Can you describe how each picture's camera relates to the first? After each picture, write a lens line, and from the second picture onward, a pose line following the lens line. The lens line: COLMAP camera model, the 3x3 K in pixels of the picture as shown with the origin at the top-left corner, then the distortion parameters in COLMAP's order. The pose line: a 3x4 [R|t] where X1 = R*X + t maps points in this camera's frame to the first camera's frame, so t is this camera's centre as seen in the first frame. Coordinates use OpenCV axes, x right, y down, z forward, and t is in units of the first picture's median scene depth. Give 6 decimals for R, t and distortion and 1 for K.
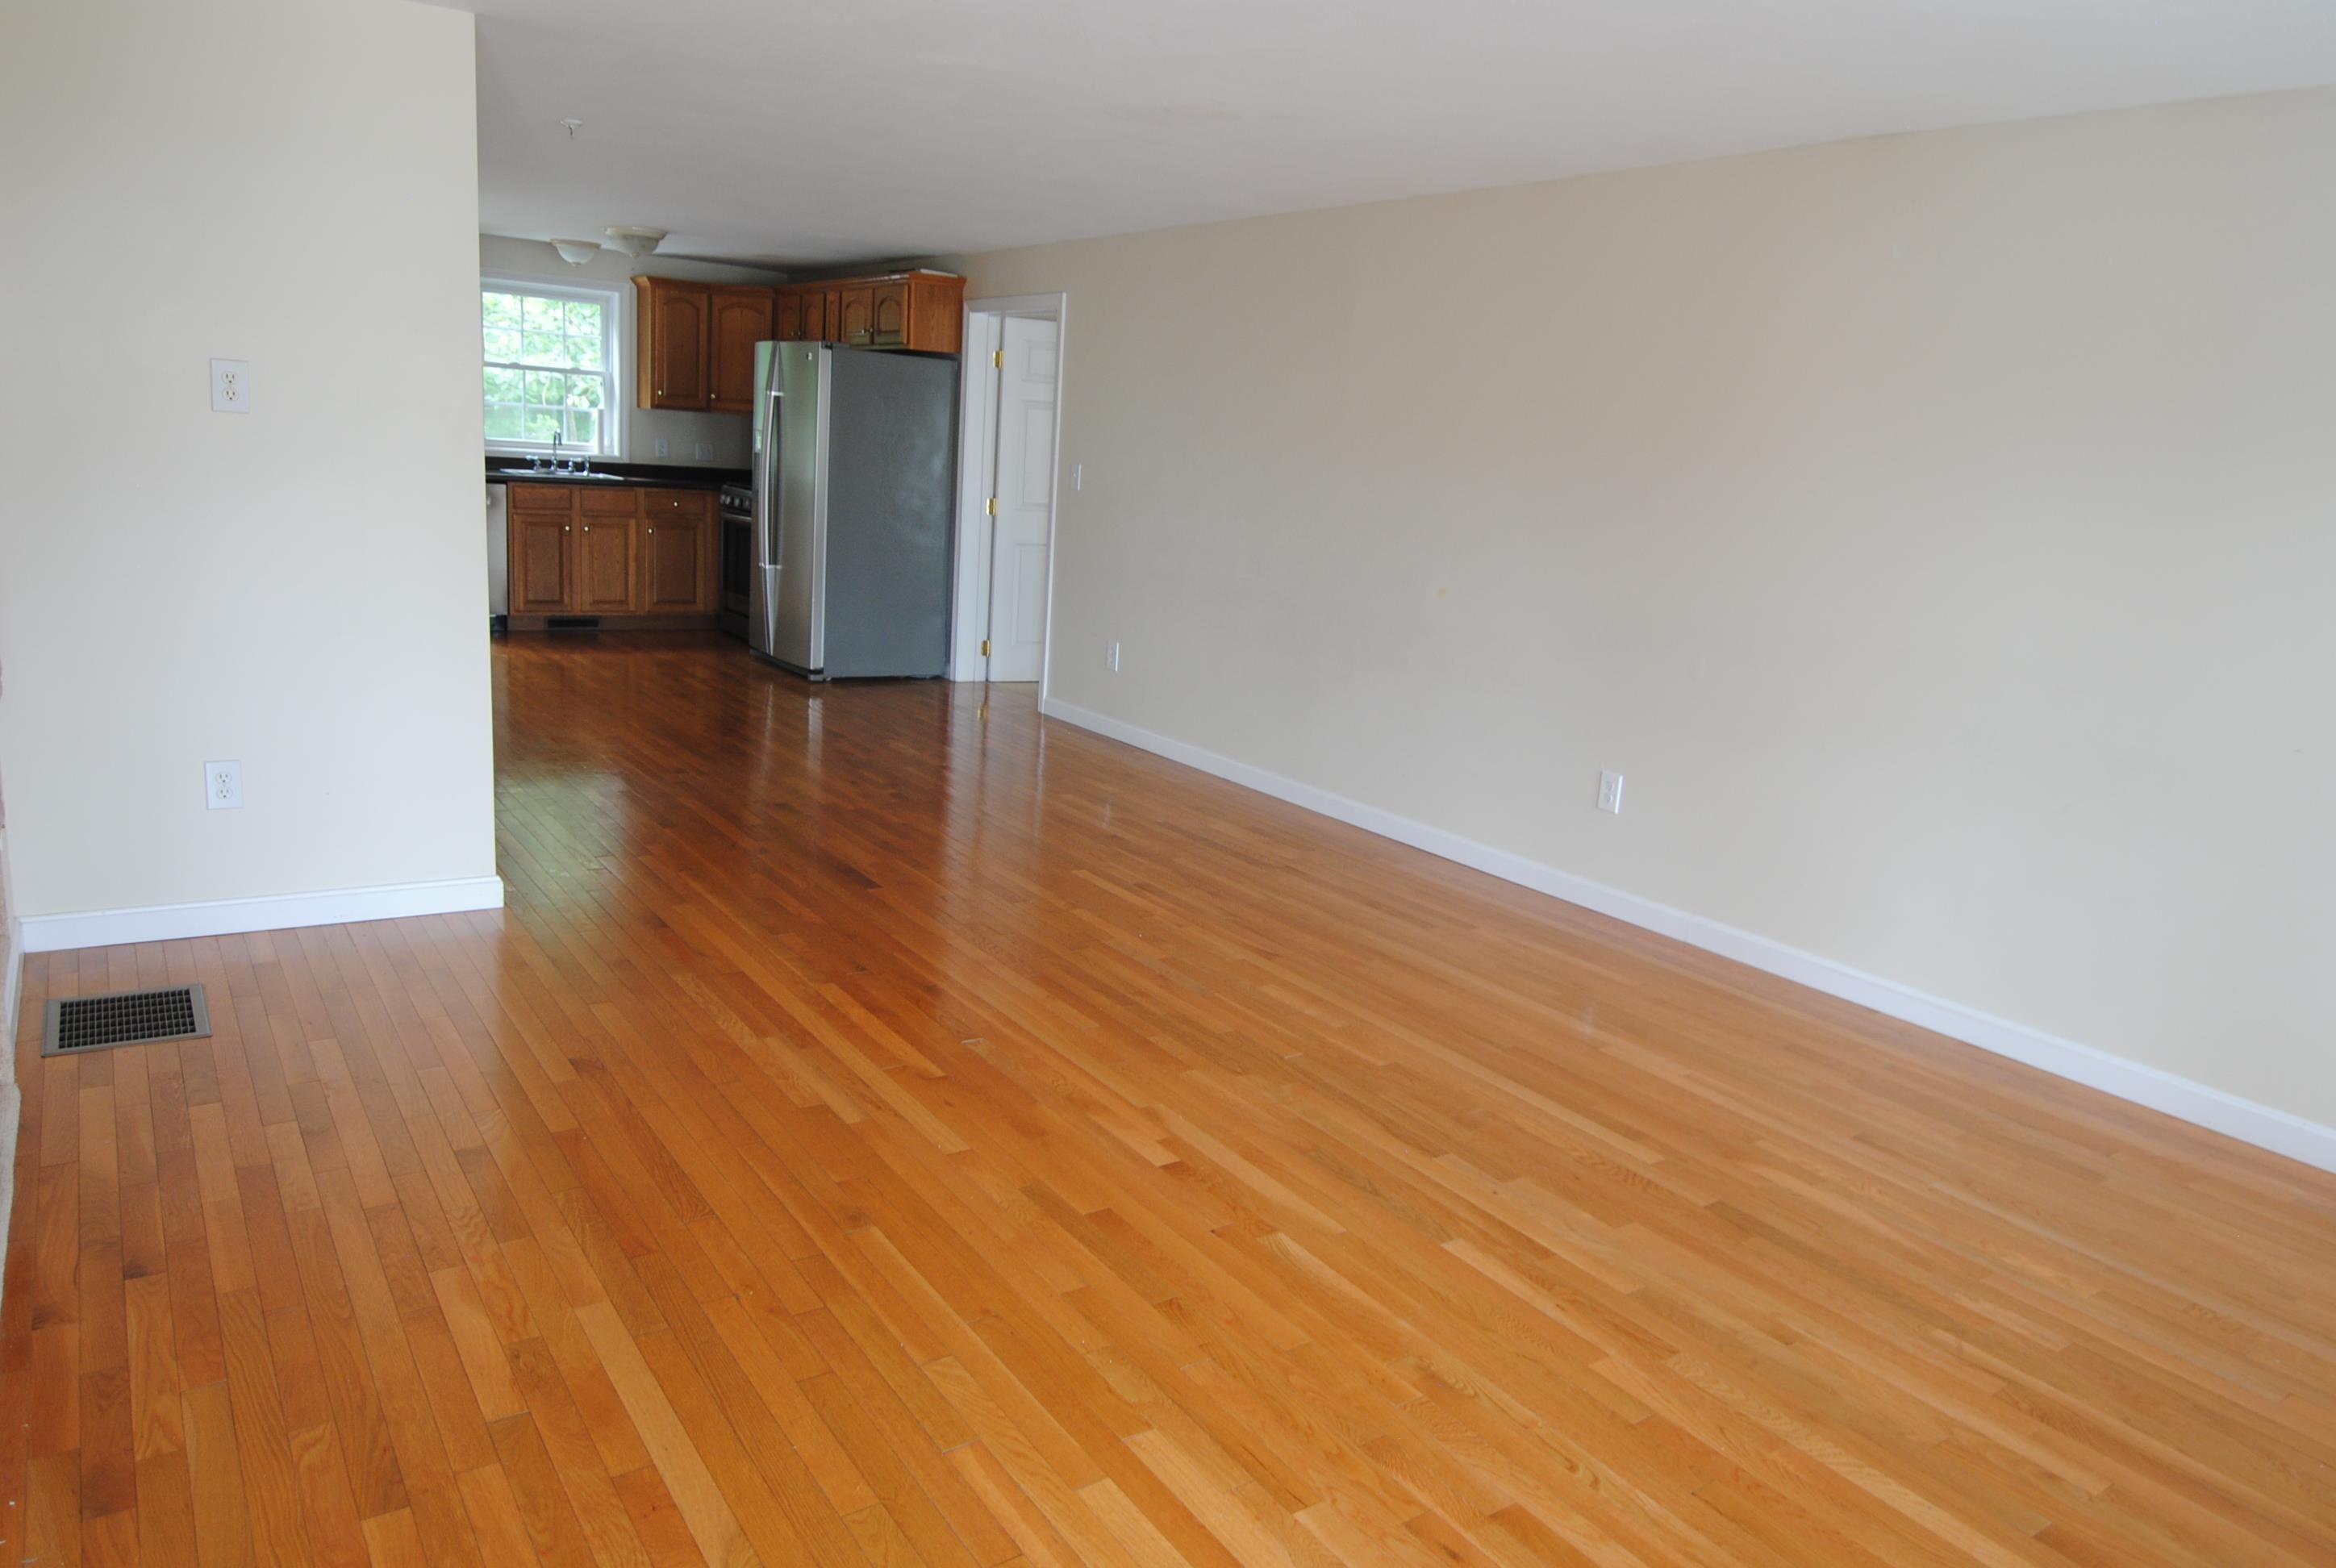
lens RADIAL K [[1556.2, 0, 1173.9], [0, 1556.2, 777.4], [0, 0, 1]] dist [-0.000927, -0.005002]
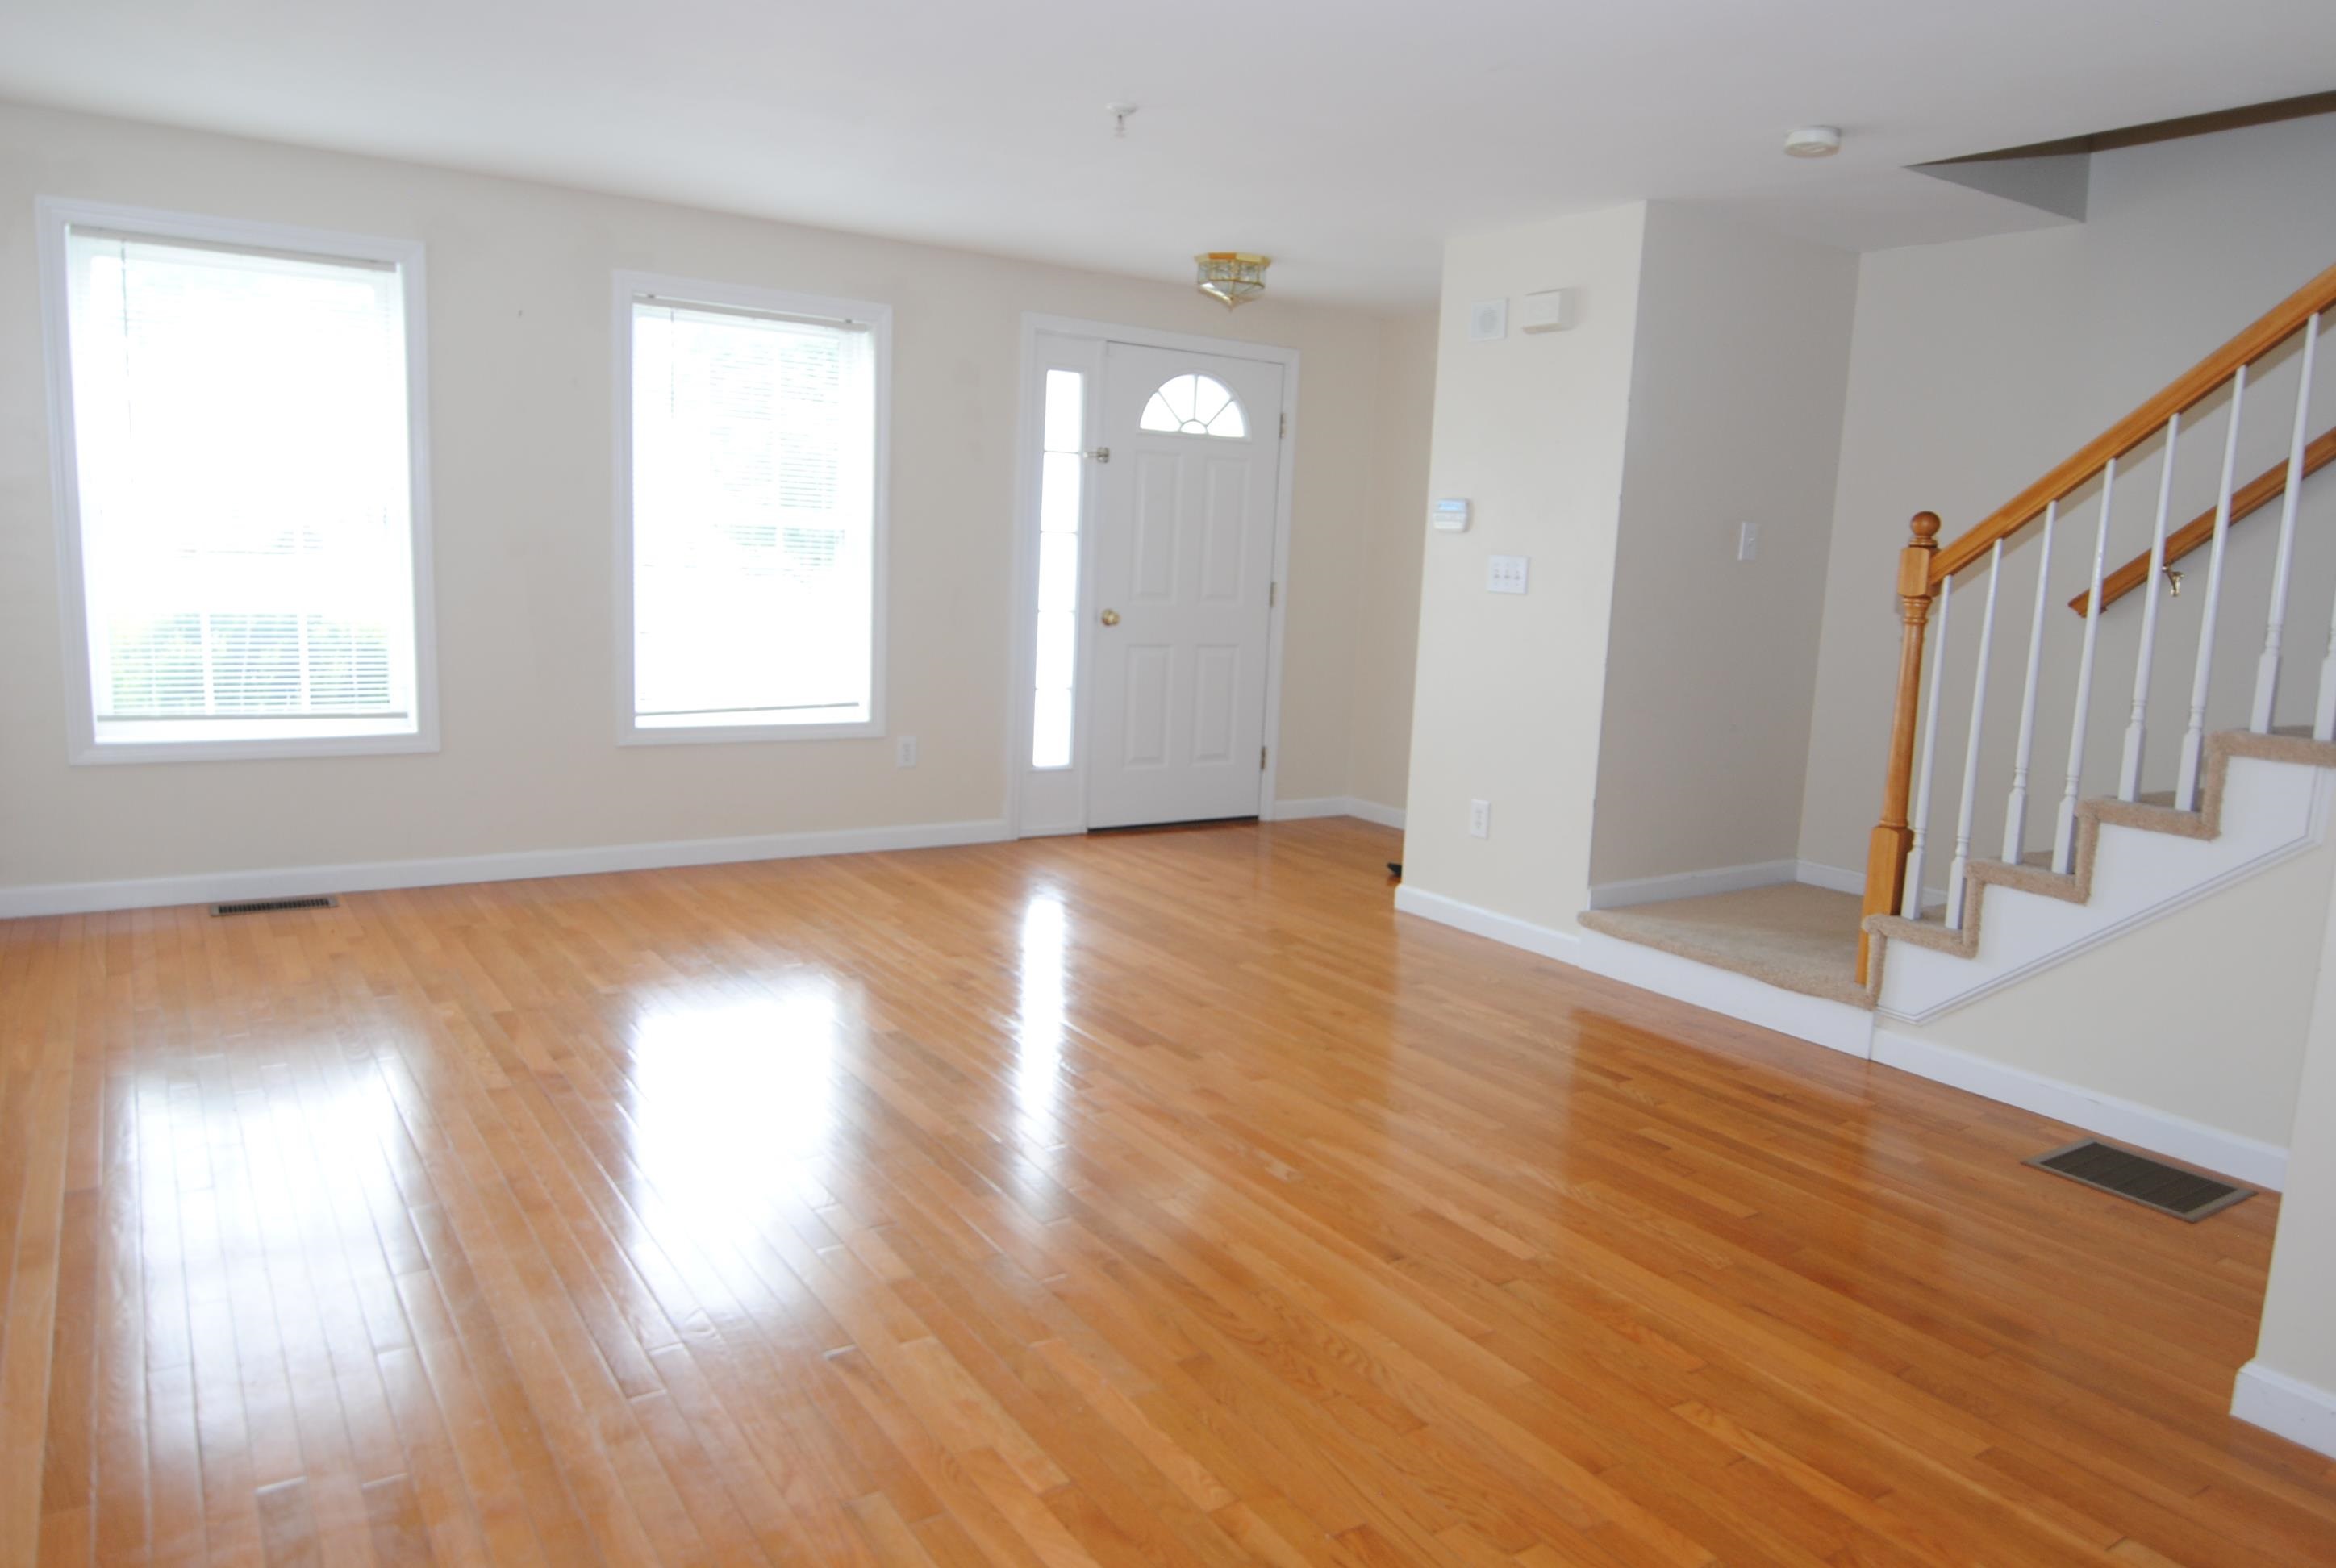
lens RADIAL K [[1556.2, 0, 1173.9], [0, 1556.2, 777.4], [0, 0, 1]] dist [-0.000927, -0.005002]
pose [[-0.993450, -0.114238, -0.002590, -0.034443], [-0.107826, 0.929705, 0.352168, -0.343682], [-0.037823, 0.350141, -0.935933, 1.773073]]
